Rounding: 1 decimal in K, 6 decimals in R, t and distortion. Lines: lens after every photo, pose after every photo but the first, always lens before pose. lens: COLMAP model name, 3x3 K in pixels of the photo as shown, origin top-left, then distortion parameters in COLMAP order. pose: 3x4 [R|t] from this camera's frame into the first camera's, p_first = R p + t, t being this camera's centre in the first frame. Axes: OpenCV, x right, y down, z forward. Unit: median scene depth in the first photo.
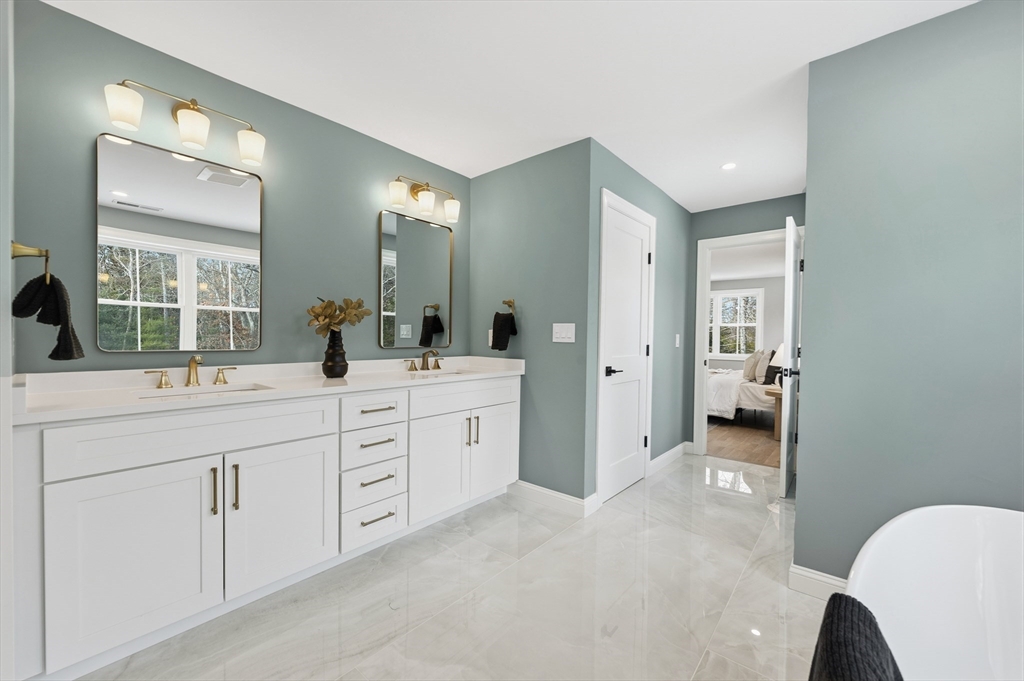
lens RADIAL K [[405.1, 0, 512.0], [0, 405.1, 340.5], [0, 0, 1]] dist [0.000458, 0.000015]
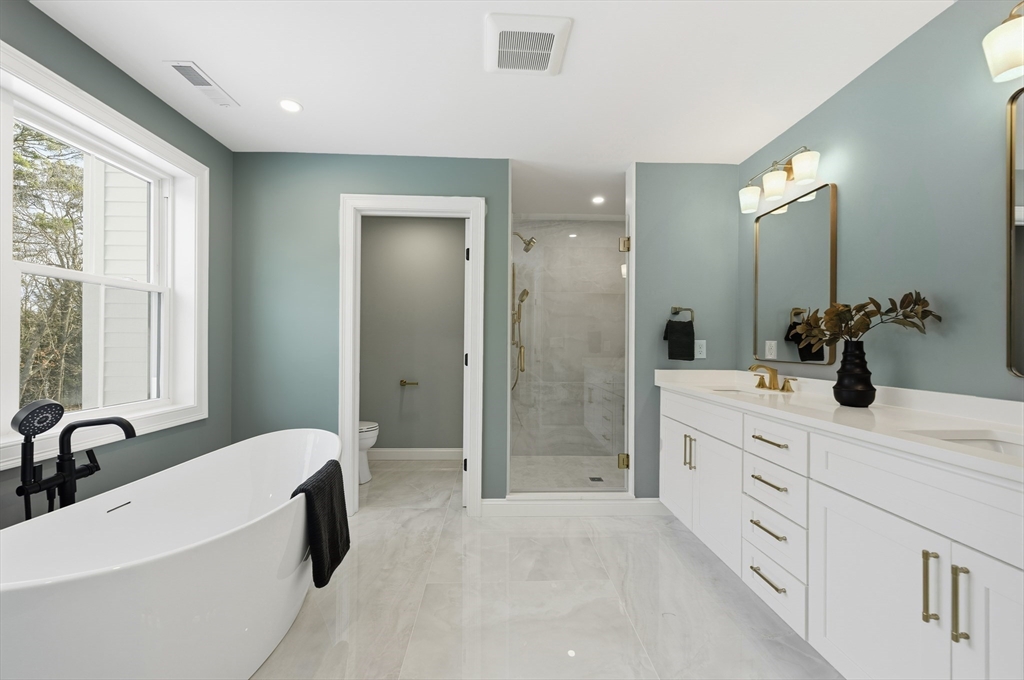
lens RADIAL K [[405.1, 0, 512.0], [0, 405.1, 340.0], [0, 0, 1]] dist [0.000458, 0.000015]
pose [[-0.732529, -0.027158, -0.680194, 0.539777], [-0.028331, 0.999554, -0.009398, -0.003095], [0.680146, 0.012386, -0.732972, 1.141207]]
